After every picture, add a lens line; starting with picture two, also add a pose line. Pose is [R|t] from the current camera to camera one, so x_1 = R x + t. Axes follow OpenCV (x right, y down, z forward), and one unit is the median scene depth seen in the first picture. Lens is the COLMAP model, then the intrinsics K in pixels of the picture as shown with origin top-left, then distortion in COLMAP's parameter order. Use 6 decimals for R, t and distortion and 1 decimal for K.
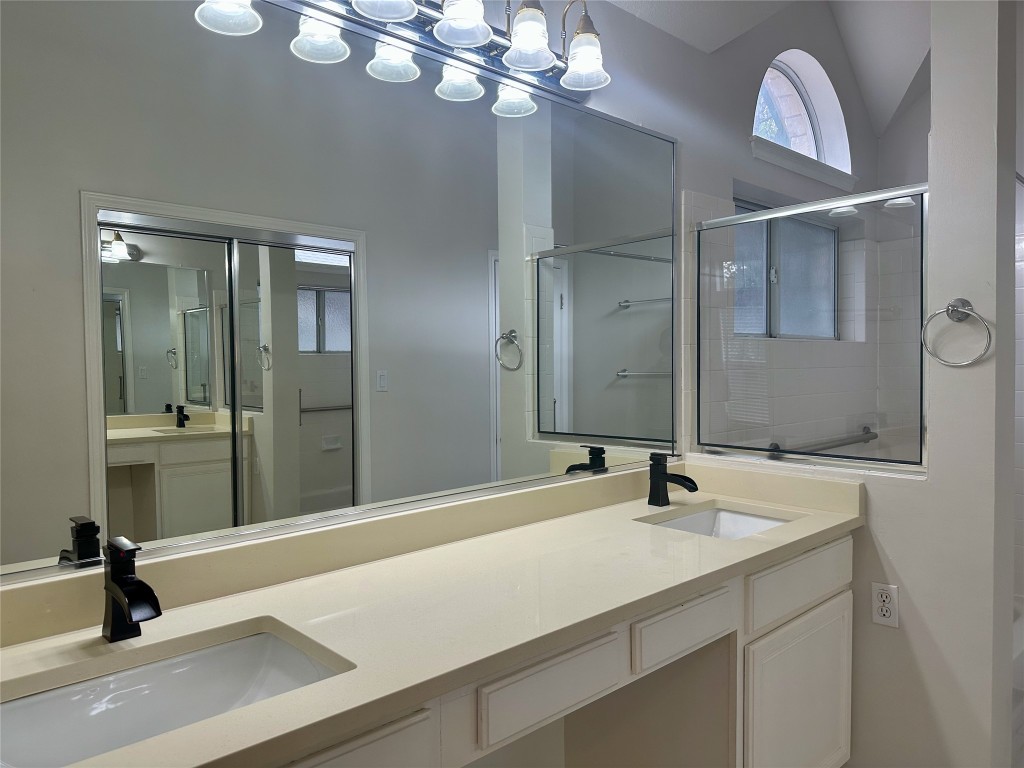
lens RADIAL K [[721.0, 0, 506.6], [0, 721.0, 383.8], [0, 0, 1]] dist [0.060749, -0.074415]
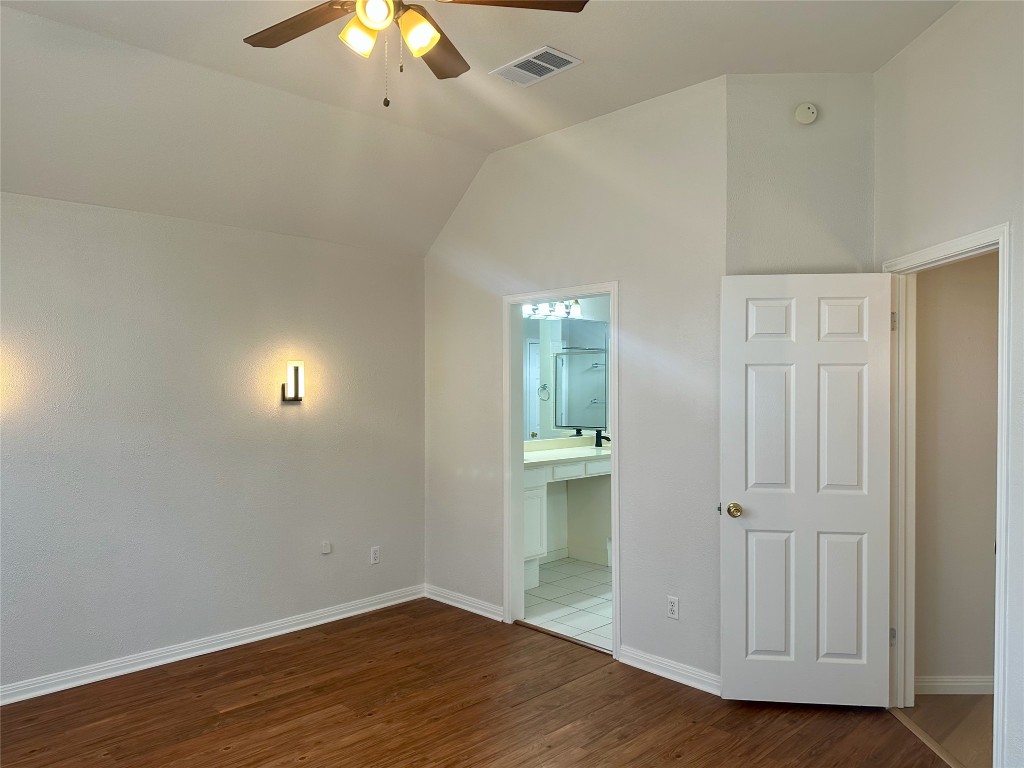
lens RADIAL K [[721.0, 0, 514.8], [0, 721.0, 385.2], [0, 0, 1]] dist [0.060749, -0.074415]
pose [[0.999589, 0.011905, 0.026065, -0.224634], [-0.011202, 0.999574, -0.026953, -0.005119], [-0.026375, 0.026650, 0.999297, -2.029696]]
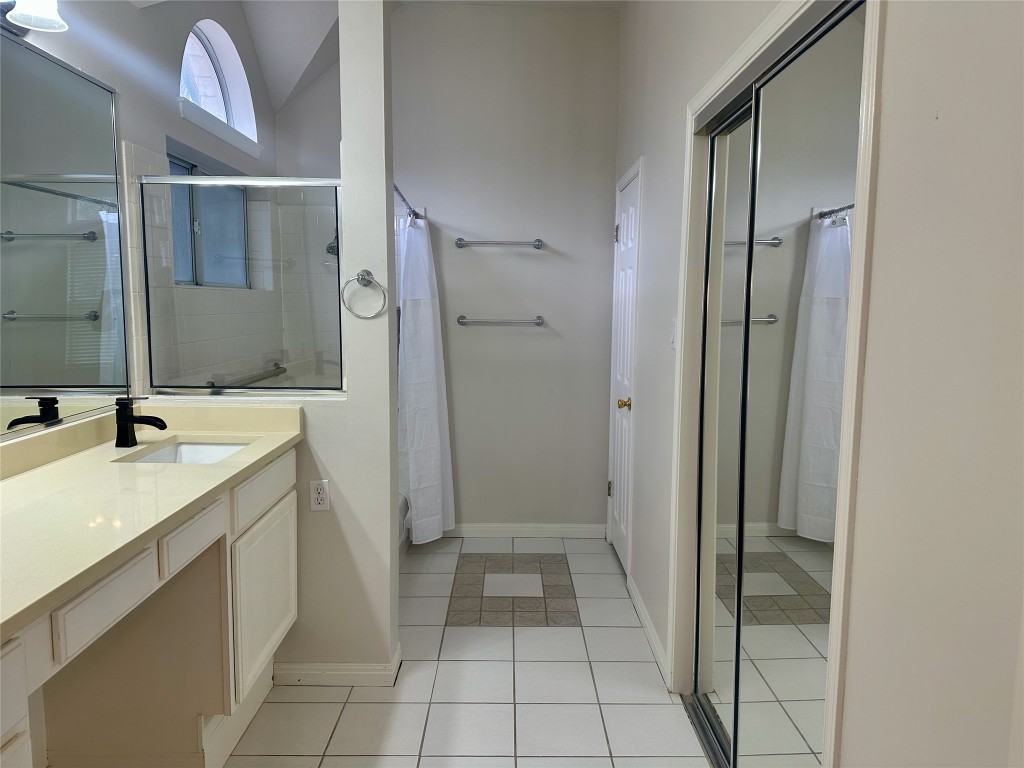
lens RADIAL K [[721.0, 0, 516.1], [0, 721.0, 381.6], [0, 0, 1]] dist [0.060749, -0.074415]
pose [[0.675177, -0.065695, 0.734725, -0.184498], [0.004031, 0.996340, 0.085383, -0.016350], [-0.737645, -0.054687, 0.672971, -0.137838]]
